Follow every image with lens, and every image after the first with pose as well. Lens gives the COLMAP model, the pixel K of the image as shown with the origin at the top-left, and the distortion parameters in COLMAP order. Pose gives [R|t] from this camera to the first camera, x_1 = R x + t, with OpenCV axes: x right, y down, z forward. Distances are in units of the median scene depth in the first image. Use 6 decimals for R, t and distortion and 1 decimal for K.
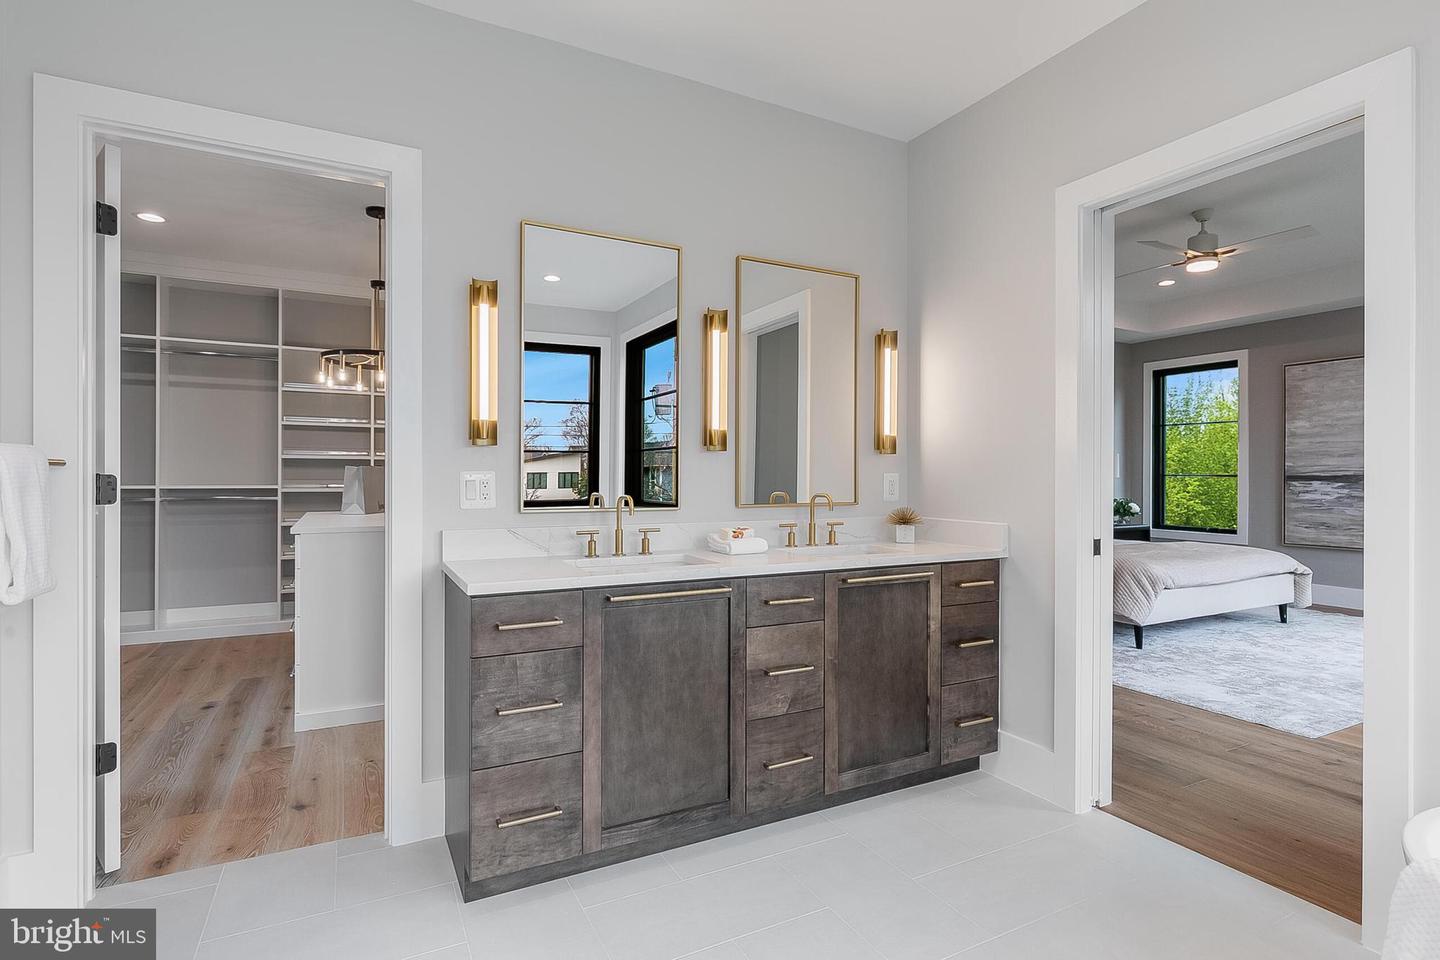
lens RADIAL K [[716.1, 0, 714.1], [0, 716.1, 478.2], [0, 0, 1]] dist [-0.003250, -0.001113]
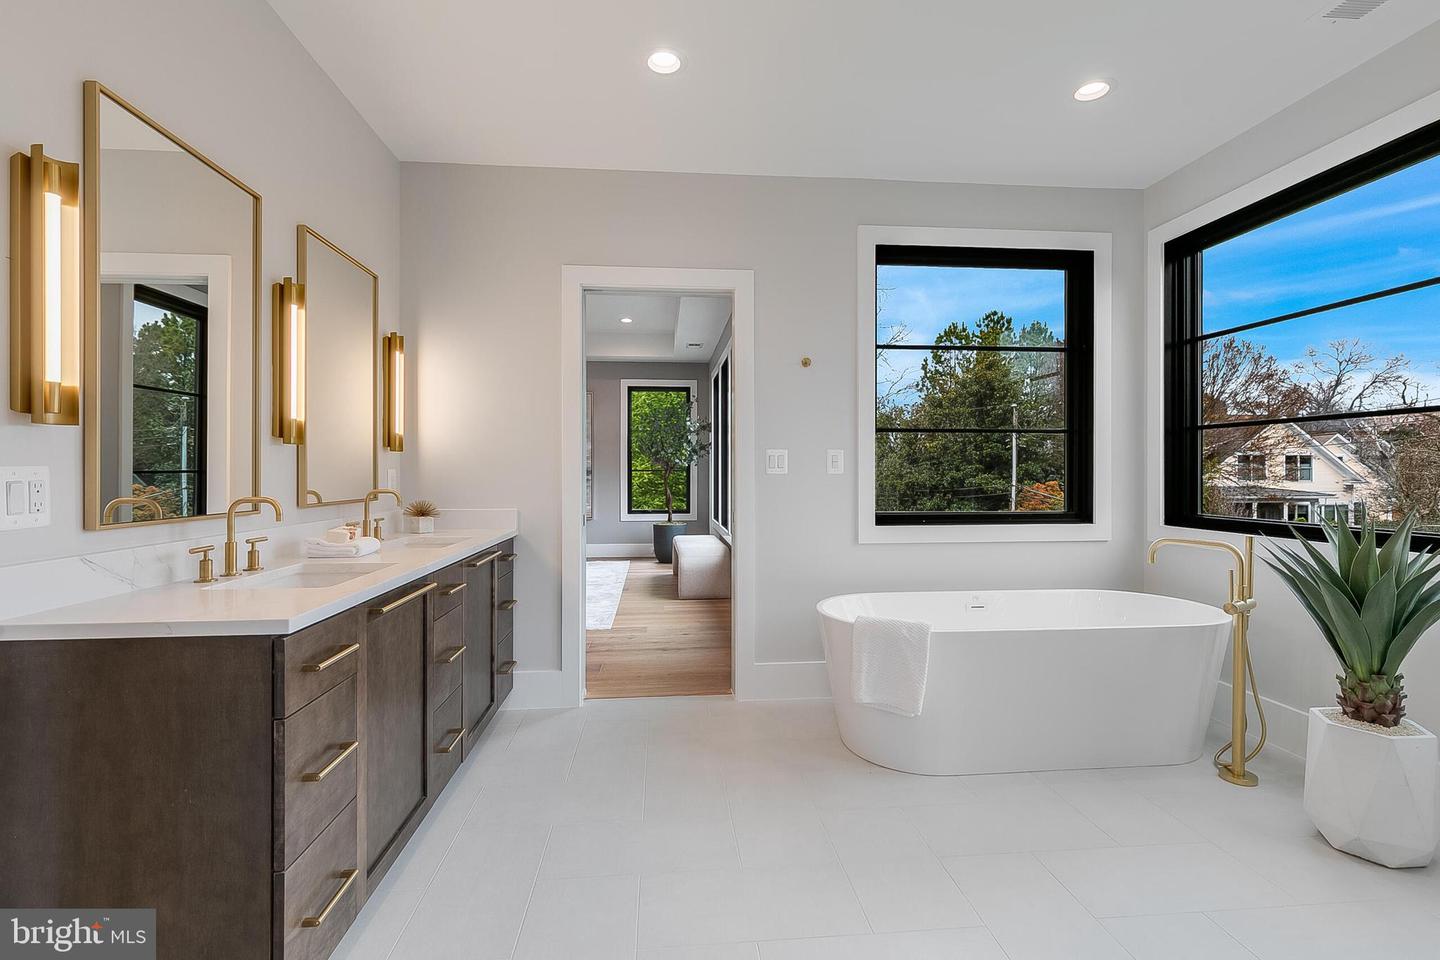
lens RADIAL K [[649.7, 0, 722.9], [0, 649.7, 476.7], [0, 0, 1]] dist [0.005293, -0.000374]
pose [[0.377530, -0.009810, 0.925946, -0.230460], [0.003376, 0.999952, 0.009218, -0.001542], [-0.925991, -0.000354, 0.377545, 0.094674]]
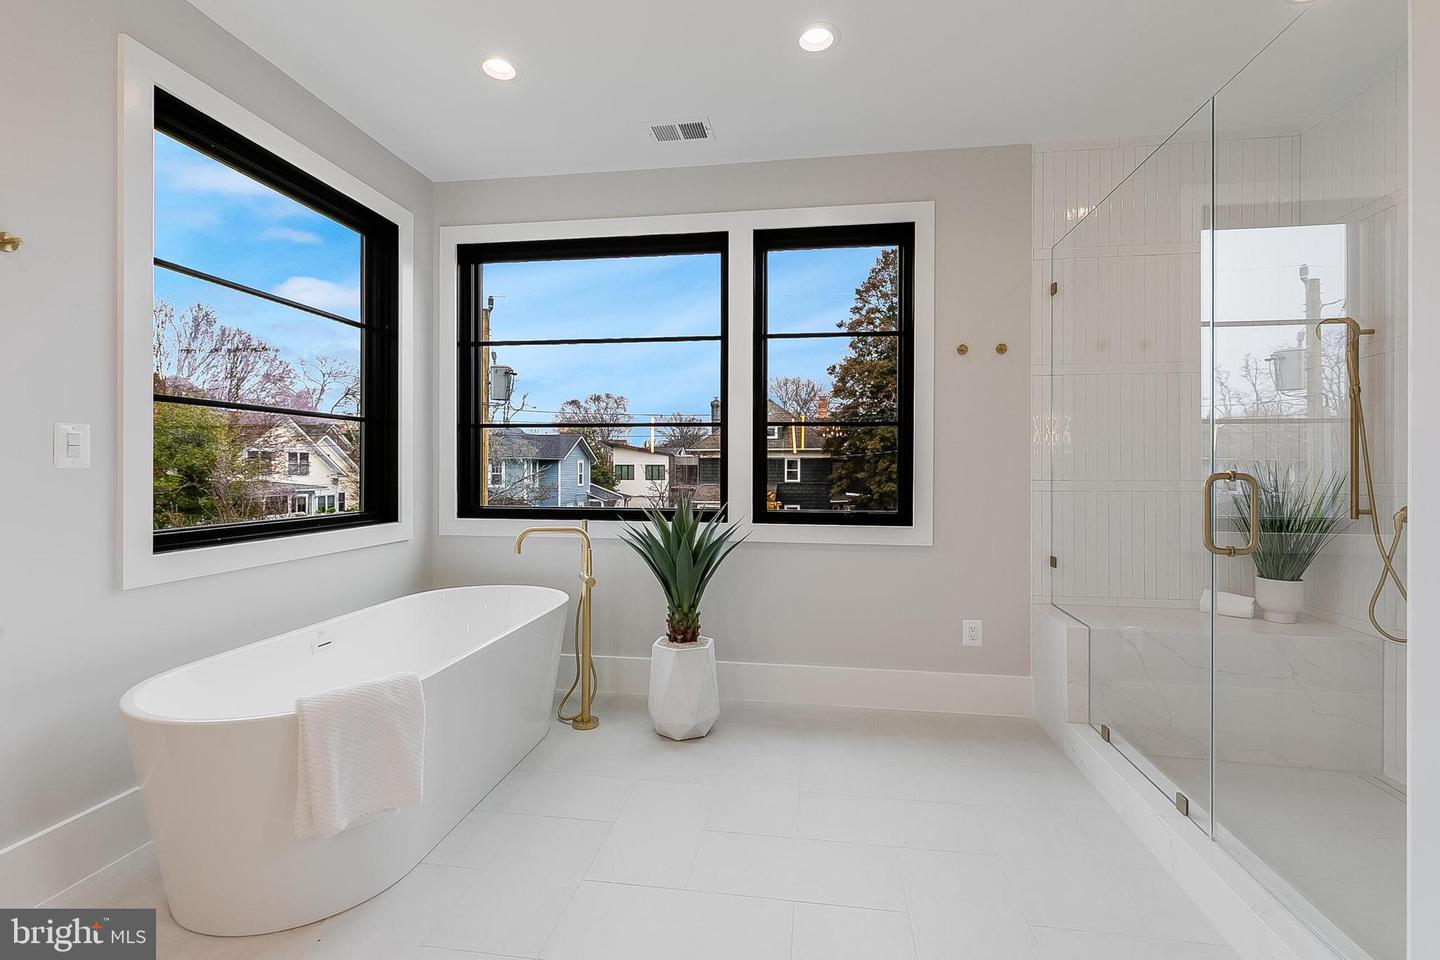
lens RADIAL K [[649.7, 0, 724.5], [0, 649.7, 469.9], [0, 0, 1]] dist [0.005293, -0.000374]
pose [[-0.803690, -0.005786, 0.595020, -0.104816], [-0.002257, 0.999975, 0.006675, -0.000521], [-0.595044, 0.004022, -0.803683, 0.271309]]
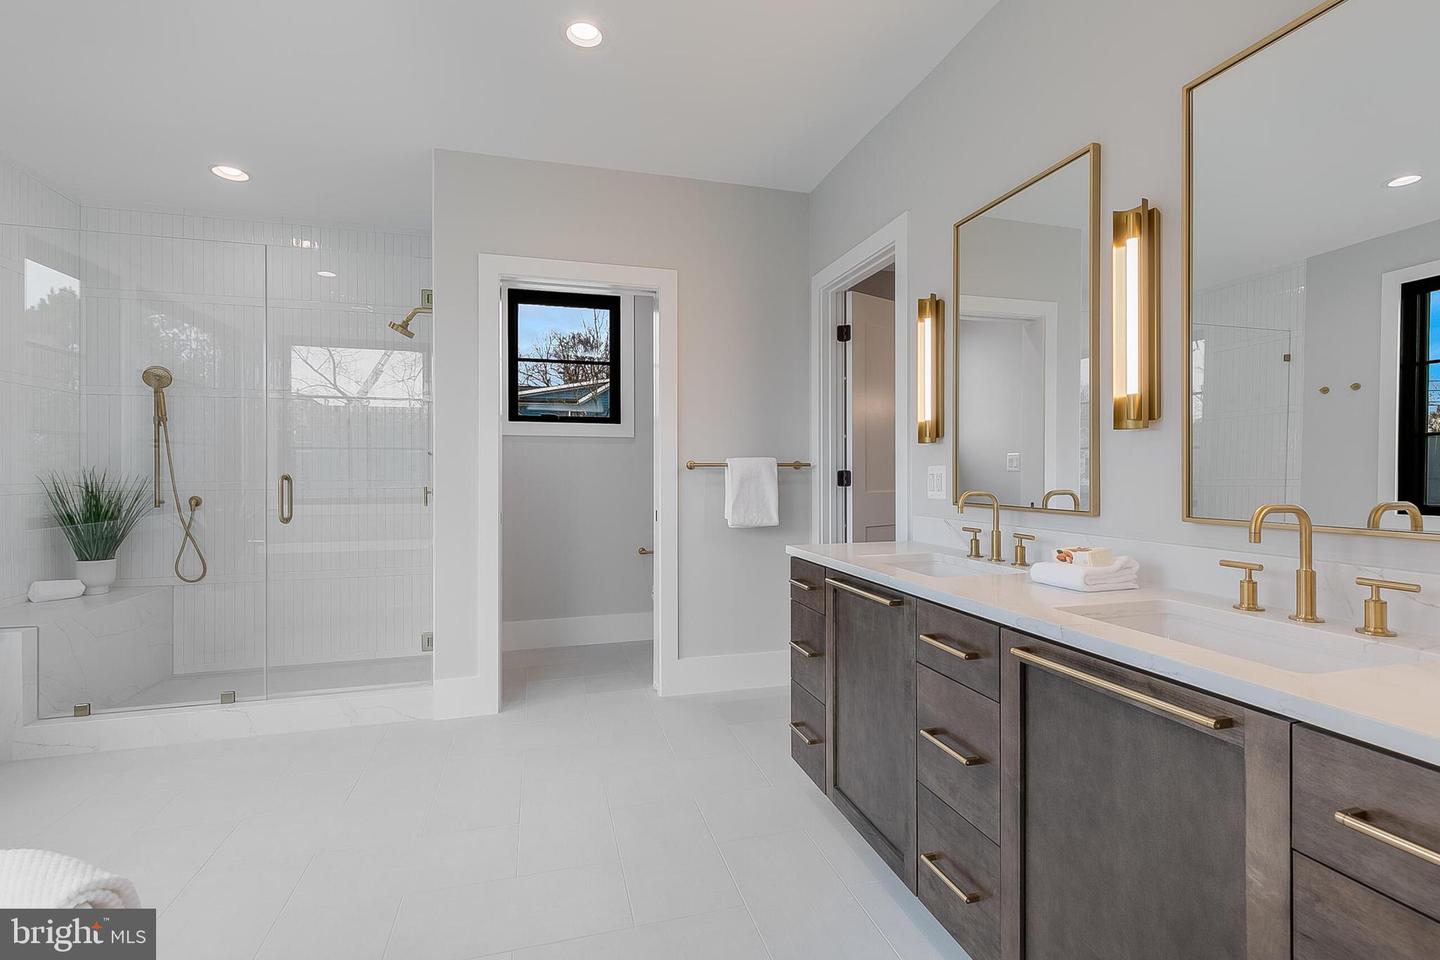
lens RADIAL K [[649.7, 0, 724.4], [0, 649.7, 479.4], [0, 0, 1]] dist [0.005293, -0.000374]
pose [[-0.197795, 0.007559, -0.980214, 0.276598], [-0.000382, 0.999970, 0.007788, 0.001379], [0.980243, 0.001915, -0.197786, 0.328603]]
